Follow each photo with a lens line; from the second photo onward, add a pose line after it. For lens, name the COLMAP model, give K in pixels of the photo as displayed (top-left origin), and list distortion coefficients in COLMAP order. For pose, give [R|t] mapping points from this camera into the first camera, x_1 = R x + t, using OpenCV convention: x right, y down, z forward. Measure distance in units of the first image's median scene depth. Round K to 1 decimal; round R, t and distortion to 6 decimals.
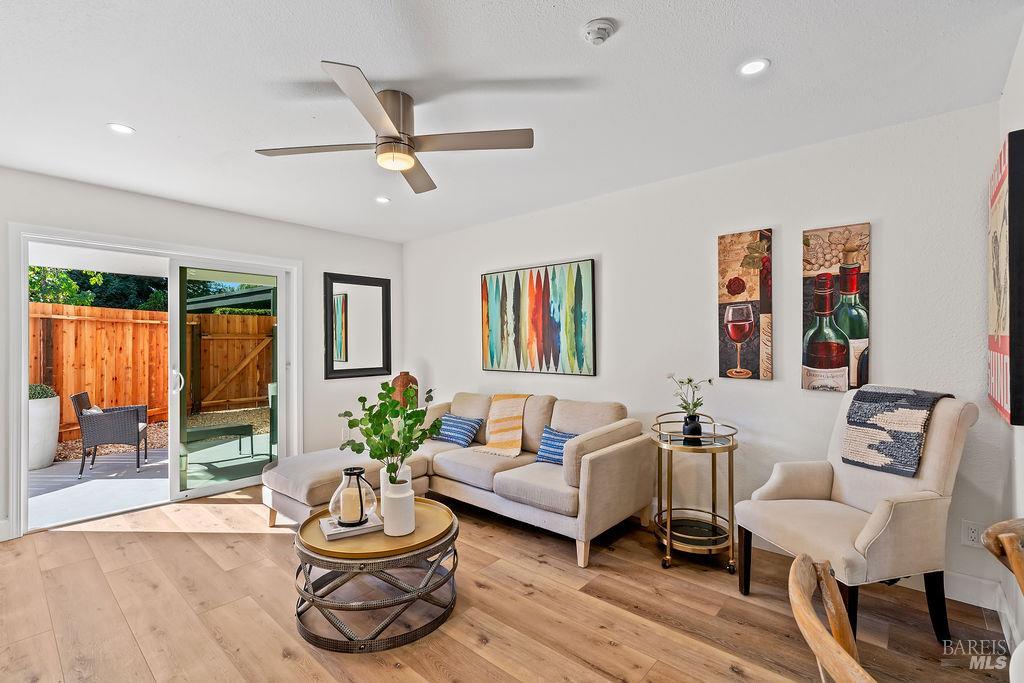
lens RADIAL K [[462.0, 0, 506.2], [0, 462.0, 341.2], [0, 0, 1]] dist [-0.003196, 0.000365]
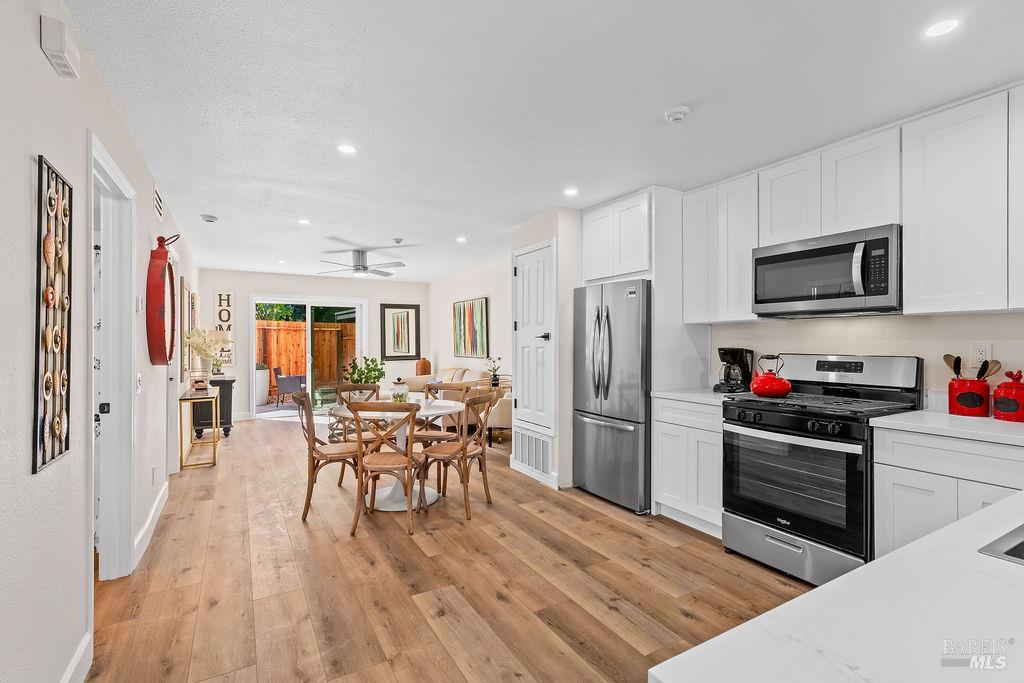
lens RADIAL K [[475.7, 0, 512.0], [0, 475.7, 341.5], [0, 0, 1]] dist [0.001033, 0.000353]
pose [[0.950519, -0.000958, -0.310665, 0.790907], [0.002040, 0.999993, 0.003157, -0.000880], [0.310660, -0.003635, 0.950514, -0.740228]]
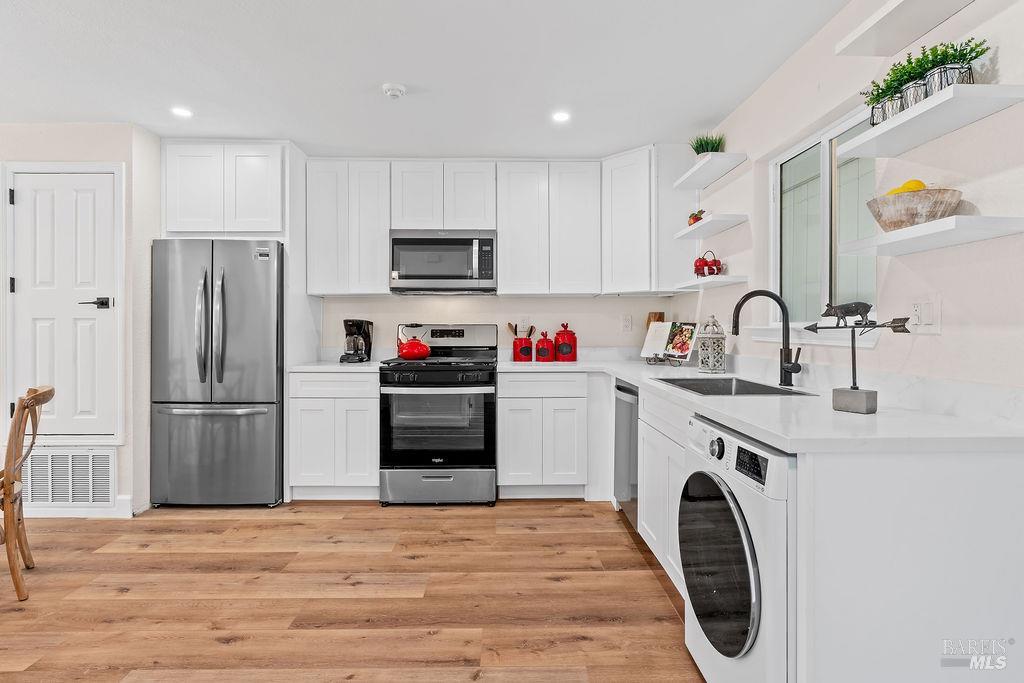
lens RADIAL K [[509.4, 0, 512.4], [0, 509.4, 329.2], [0, 0, 1]] dist [-0.000907, 0.000310]
pose [[0.734107, -0.000856, 0.679034, 0.474020], [-0.002036, 0.999992, 0.003462, 0.027274], [-0.679031, -0.003924, 0.734099, -0.709560]]
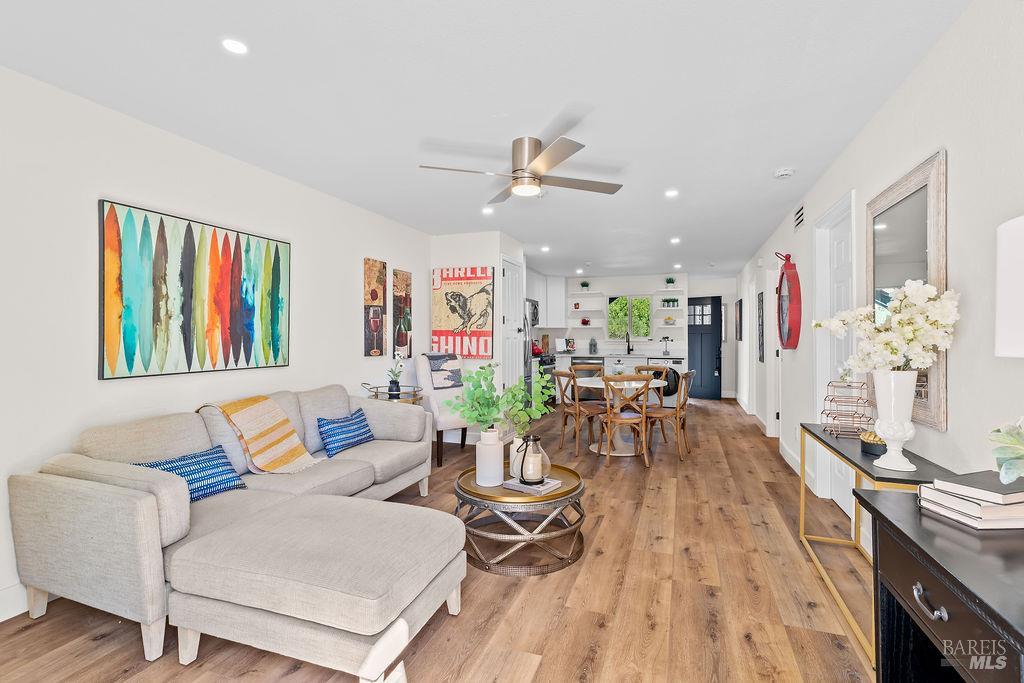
lens RADIAL K [[475.7, 0, 512.0], [0, 475.7, 341.5], [0, 0, 1]] dist [0.001033, 0.000353]
pose [[-0.372925, -0.006024, 0.927842, -0.785542], [-0.000162, 0.999979, 0.006427, 0.016212], [-0.927862, 0.002246, -0.372918, 0.821357]]
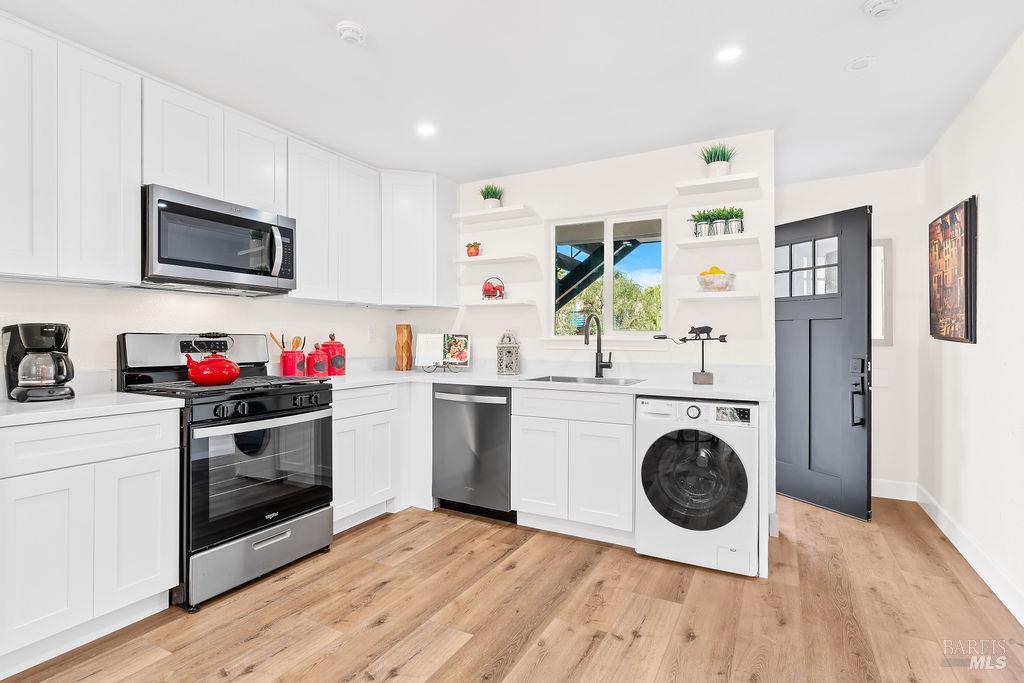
lens RADIAL K [[500.6, 0, 509.9], [0, 500.6, 337.2], [0, 0, 1]] dist [-0.003497, 0.000412]
pose [[-0.227671, 0.004409, 0.973728, 0.291960], [-0.004681, 0.999973, -0.005622, 0.028433], [-0.973727, -0.005838, -0.227644, -0.175055]]
